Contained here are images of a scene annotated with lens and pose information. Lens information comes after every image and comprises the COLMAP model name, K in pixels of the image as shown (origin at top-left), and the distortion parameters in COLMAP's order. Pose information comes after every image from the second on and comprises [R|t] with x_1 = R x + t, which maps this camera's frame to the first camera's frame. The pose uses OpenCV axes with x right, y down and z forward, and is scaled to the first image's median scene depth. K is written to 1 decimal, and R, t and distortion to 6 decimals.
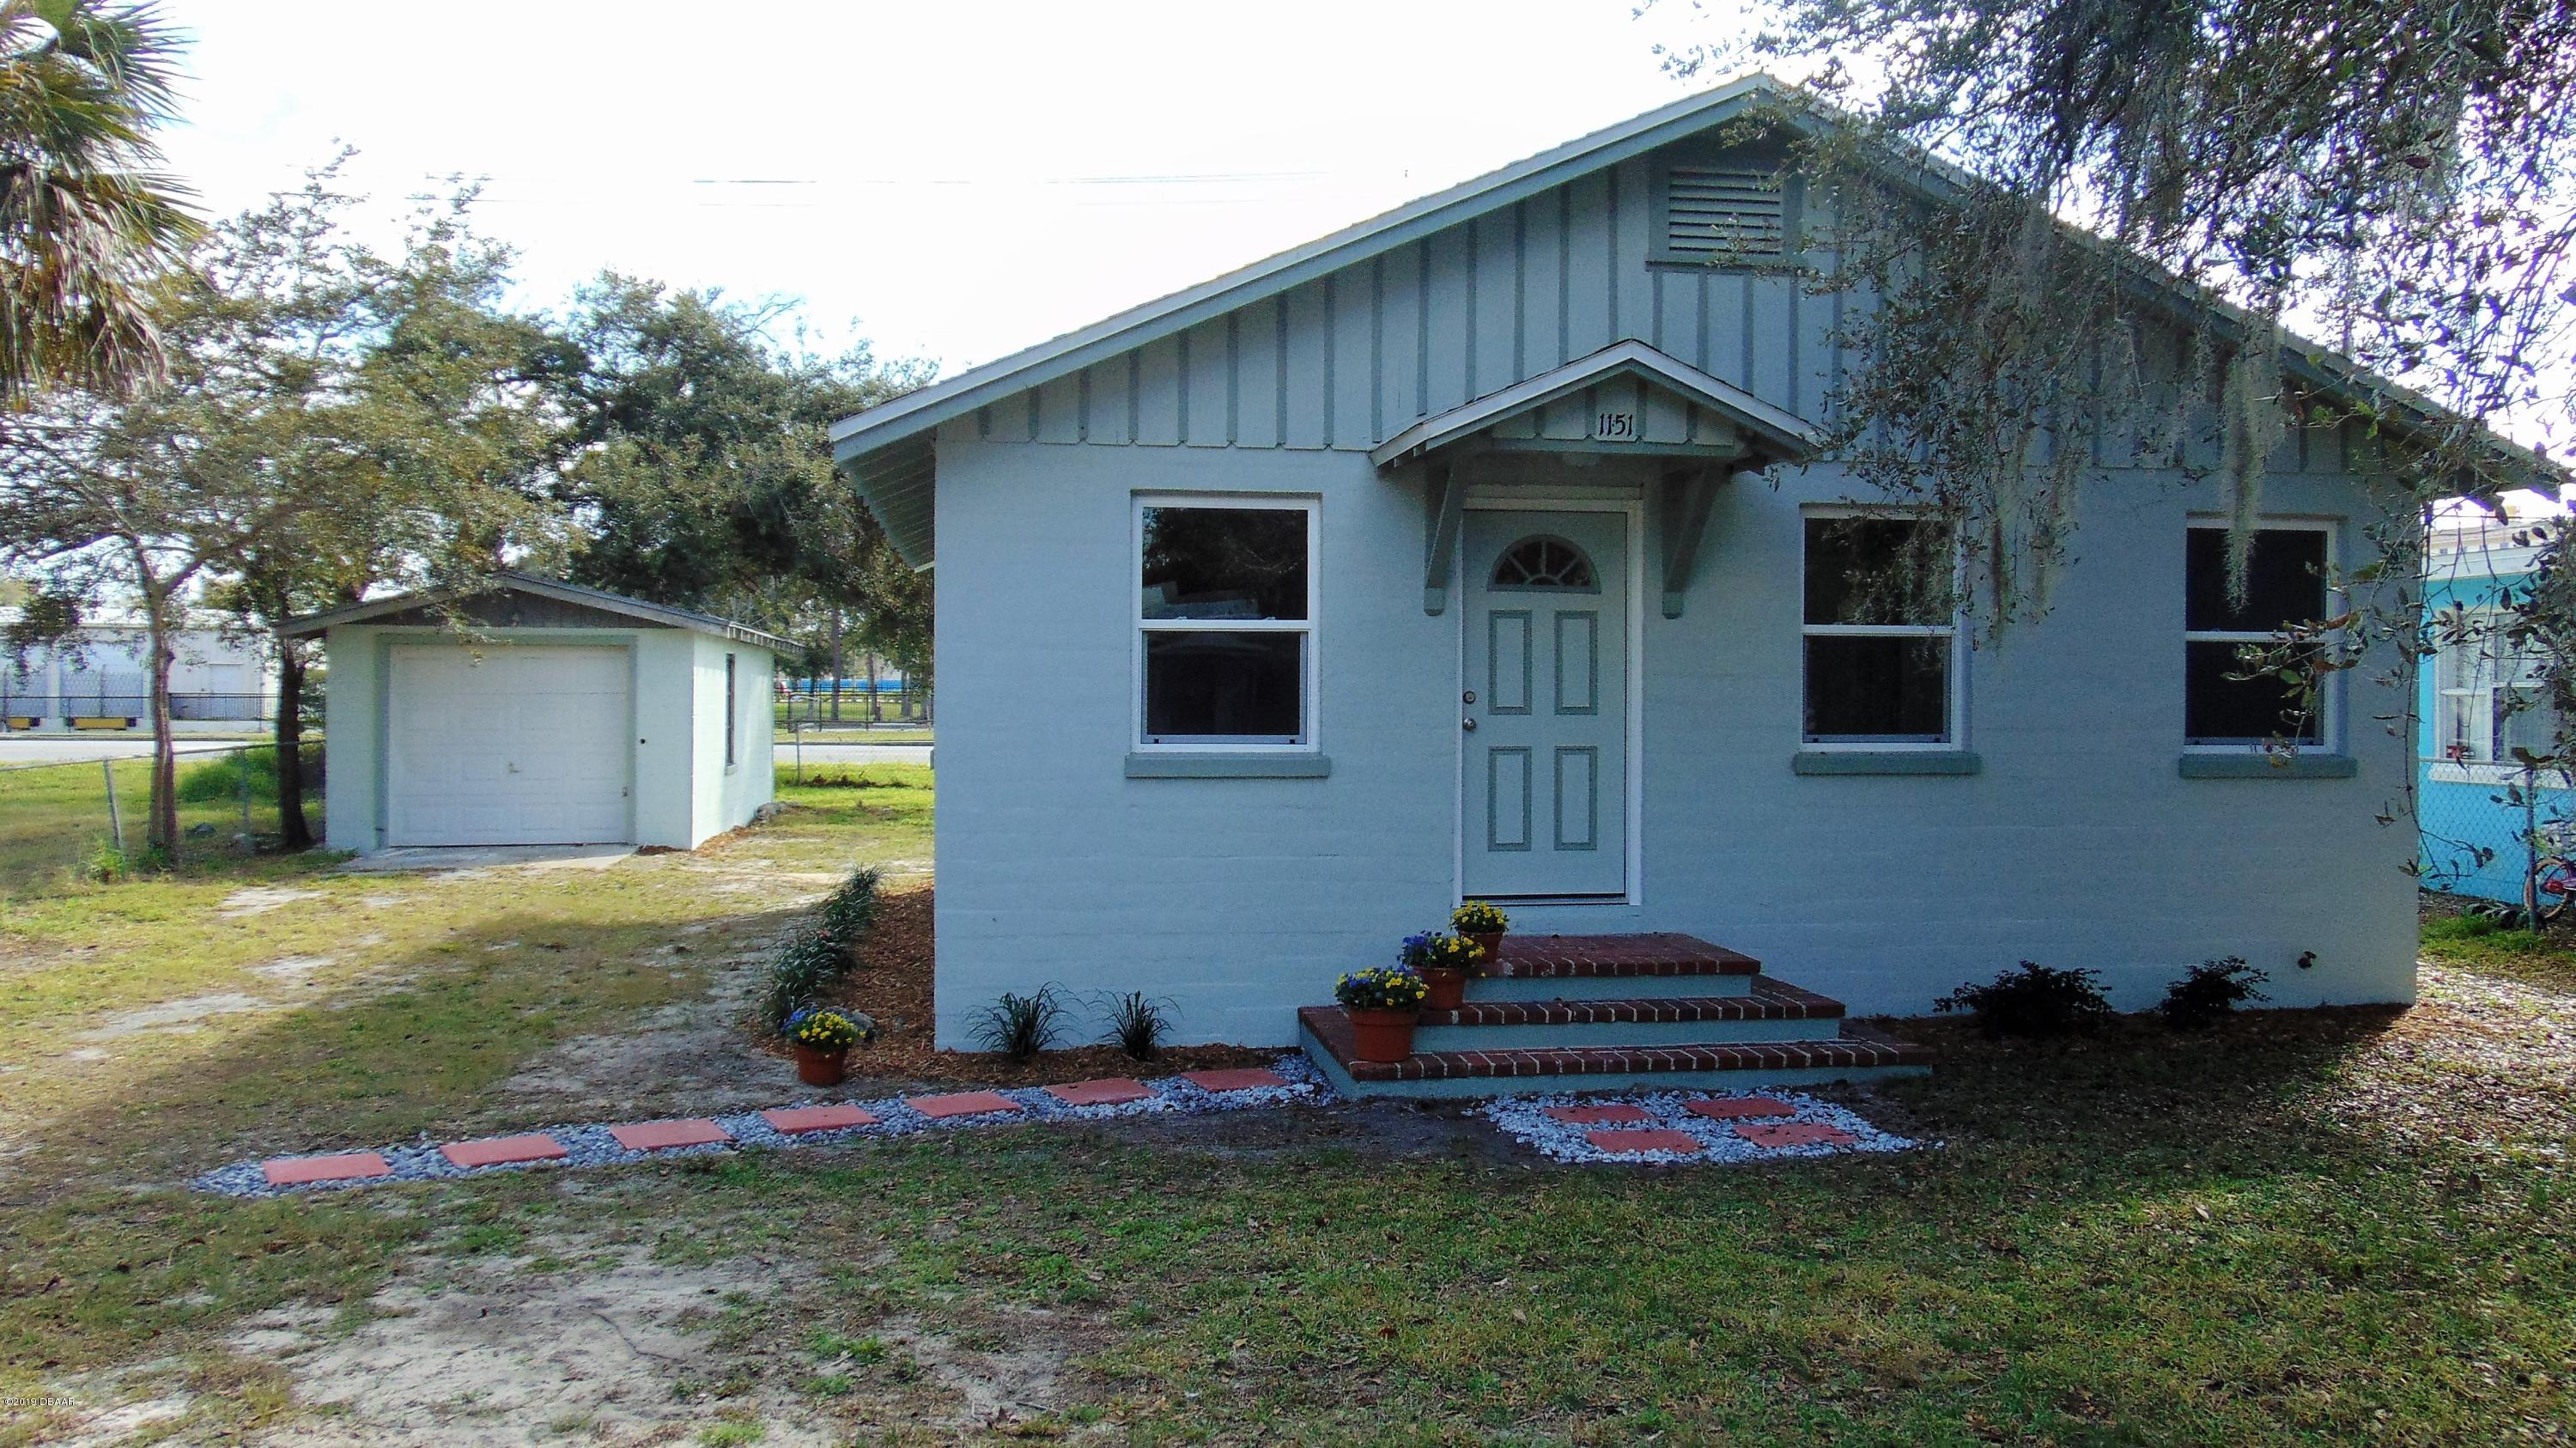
lens RADIAL K [[2098.2, 0, 1315.0], [0, 2098.2, 709.4], [0, 0, 1]] dist [-0.023428, 0.004591]
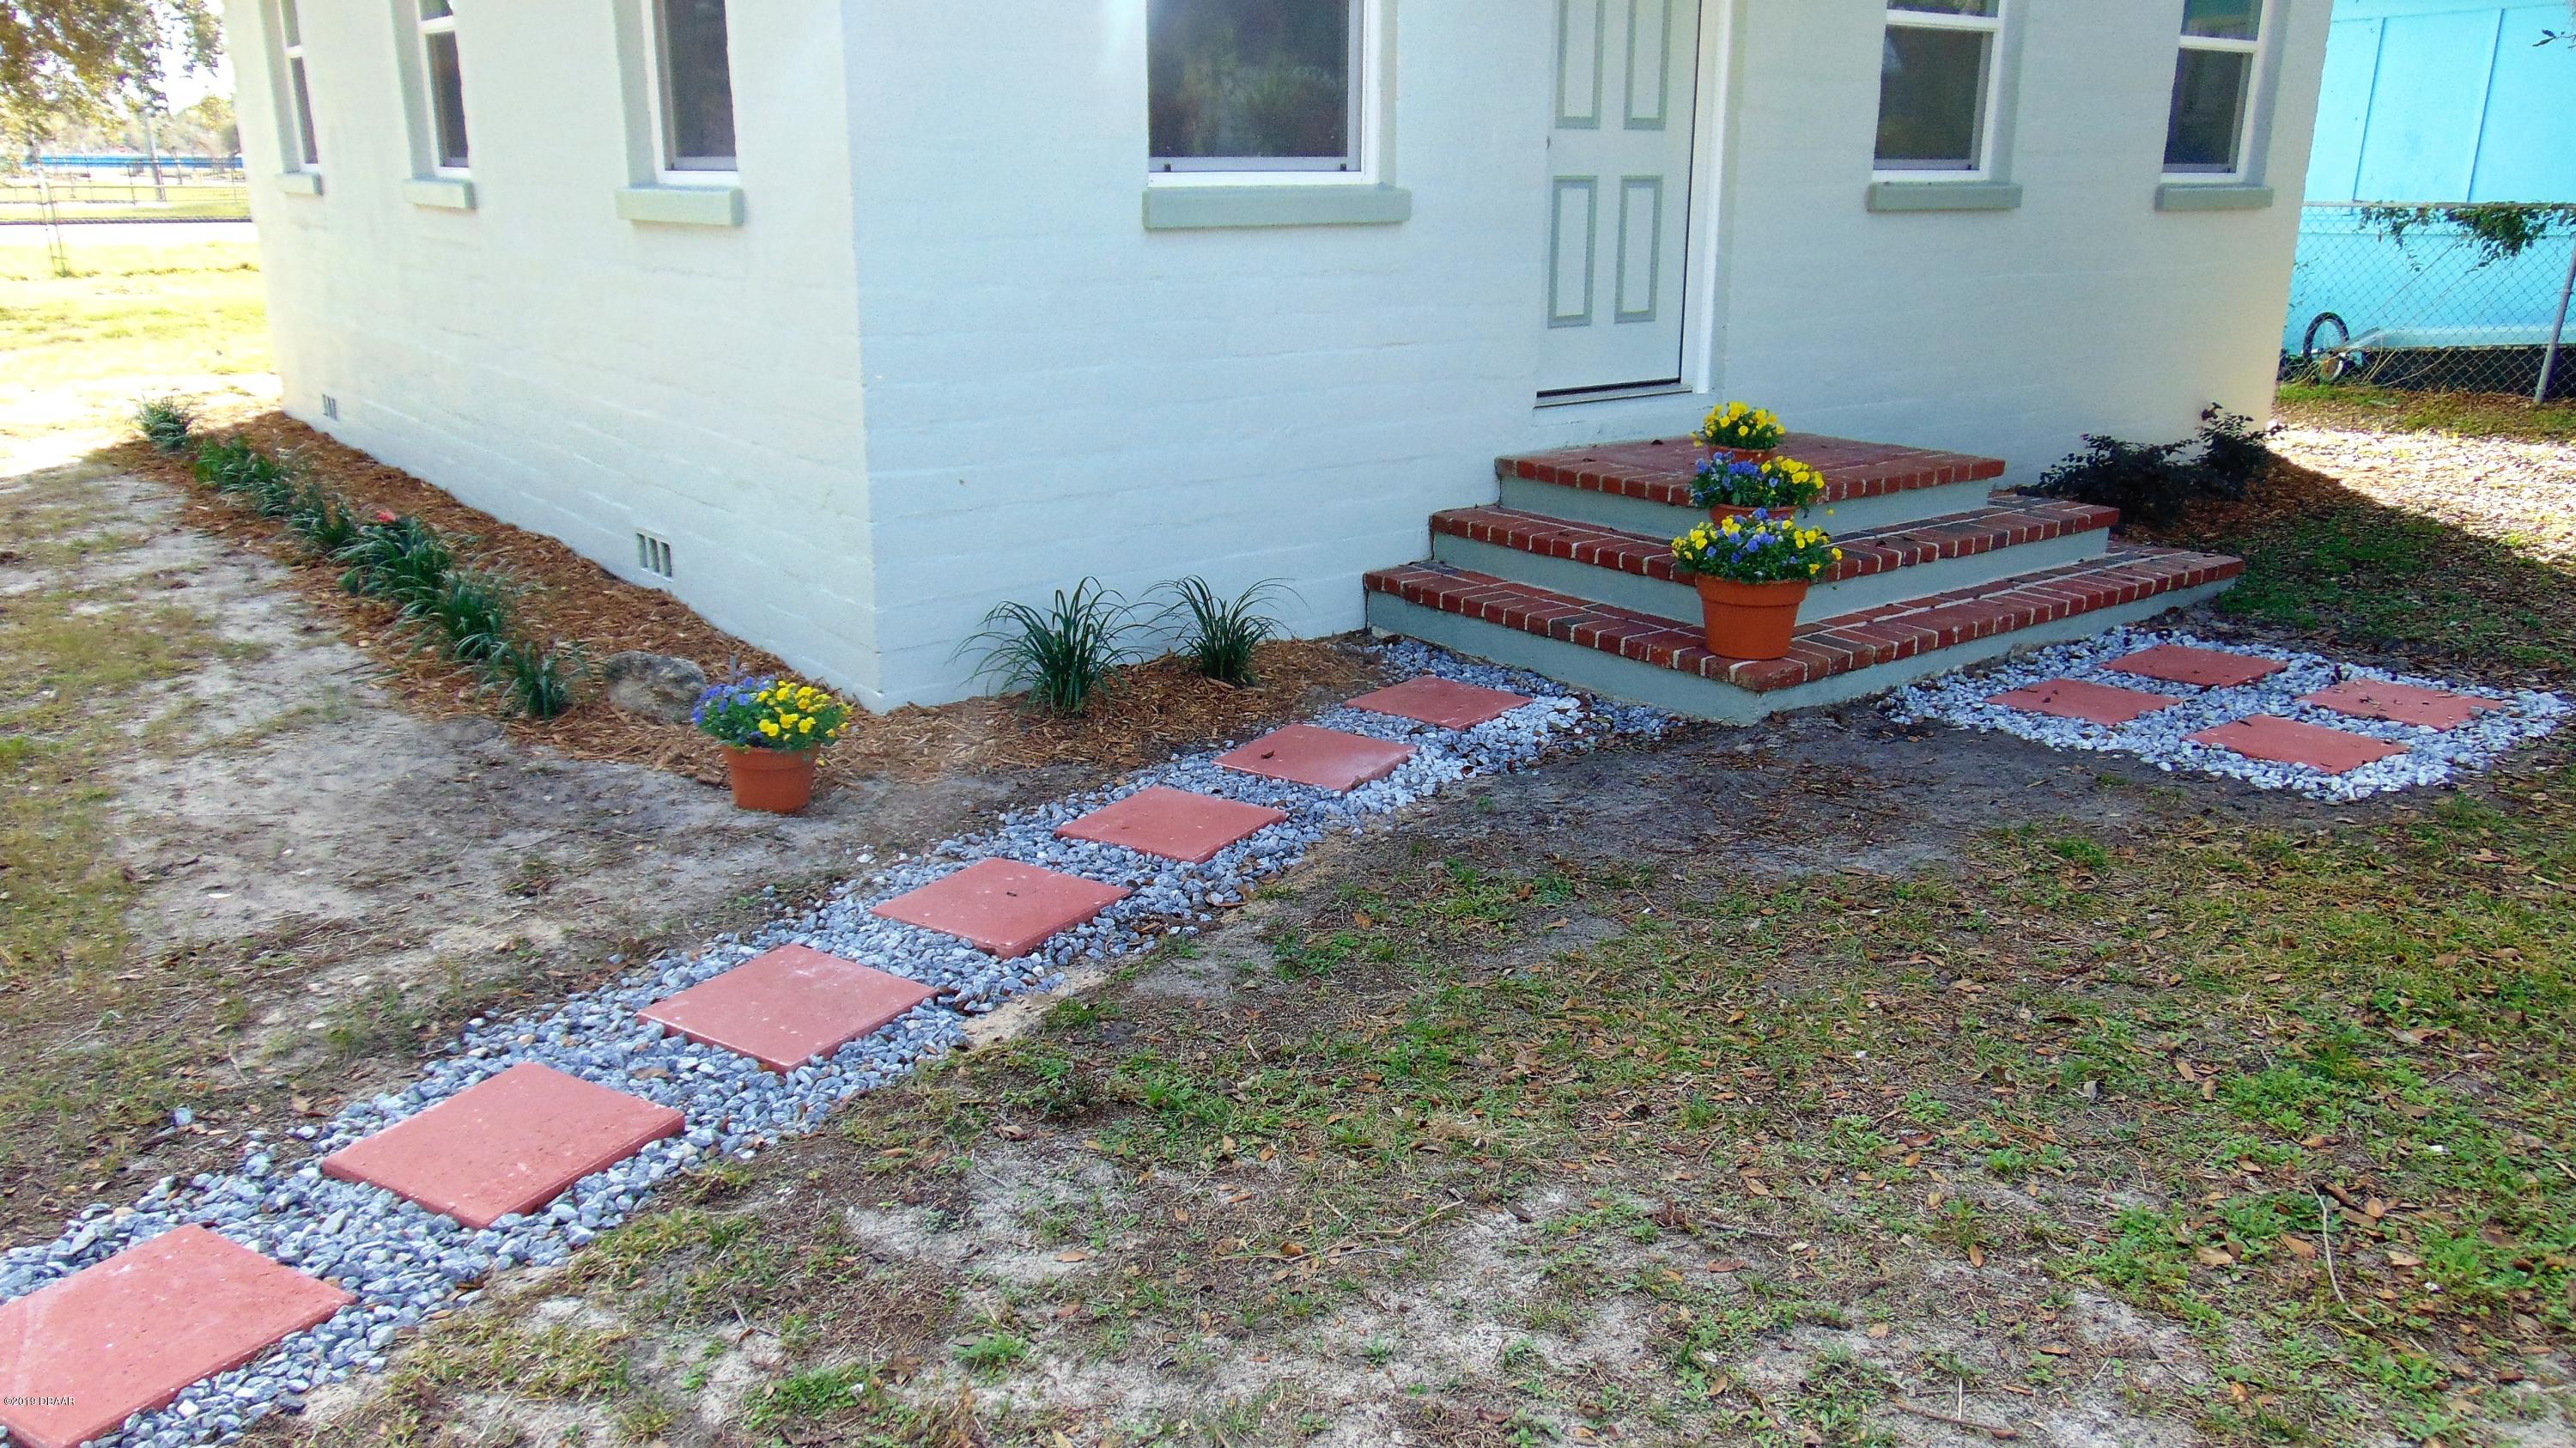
lens RADIAL K [[1927.1, 0, 1288.0], [0, 1927.1, 724.0], [0, 0, 1]] dist [-0.037386, 0.060177]
pose [[0.878310, -0.137905, 0.457771, -0.316804], [0.008511, 0.961854, 0.273431, 0.017951], [-0.478016, -0.236260, 0.845980, 0.464814]]
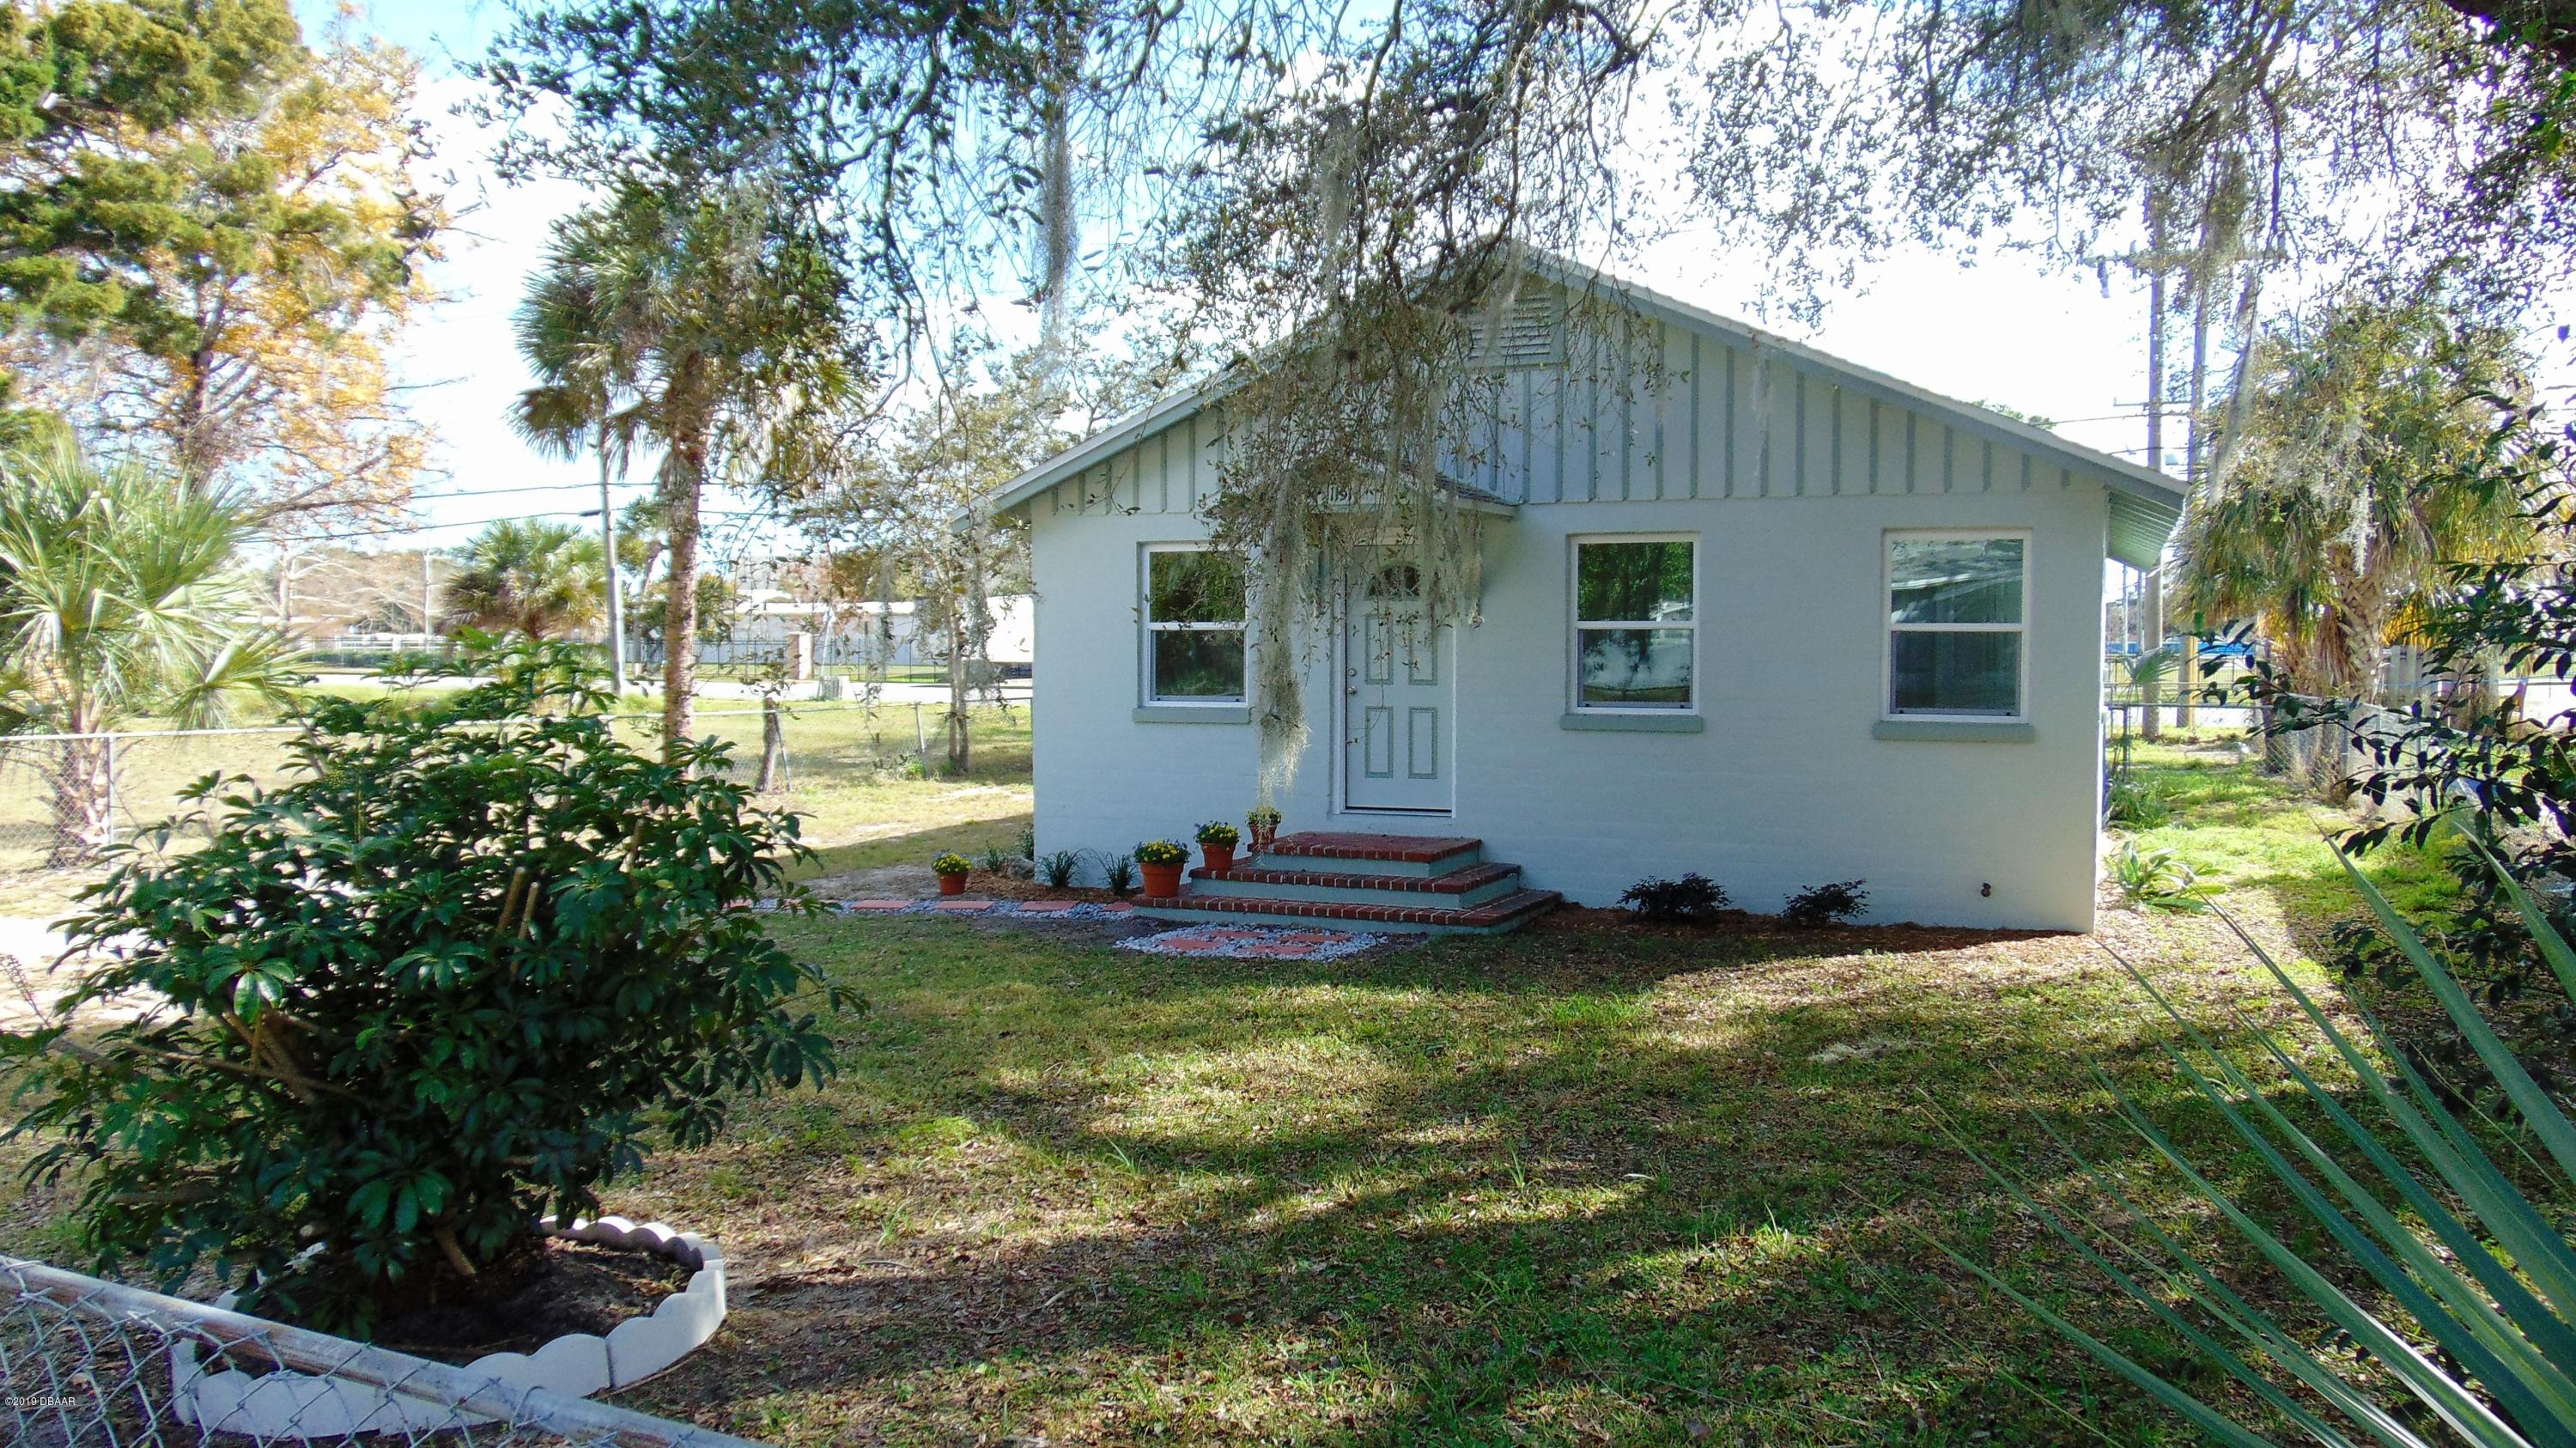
lens RADIAL K [[1927.1, 0, 1288.0], [0, 1927.1, 724.0], [0, 0, 1]] dist [-0.037386, 0.060177]
pose [[0.849231, 0.019265, -0.527669, 0.762319], [-0.004613, 0.999567, 0.029071, -0.008828], [0.528001, -0.022254, 0.848952, -0.181902]]
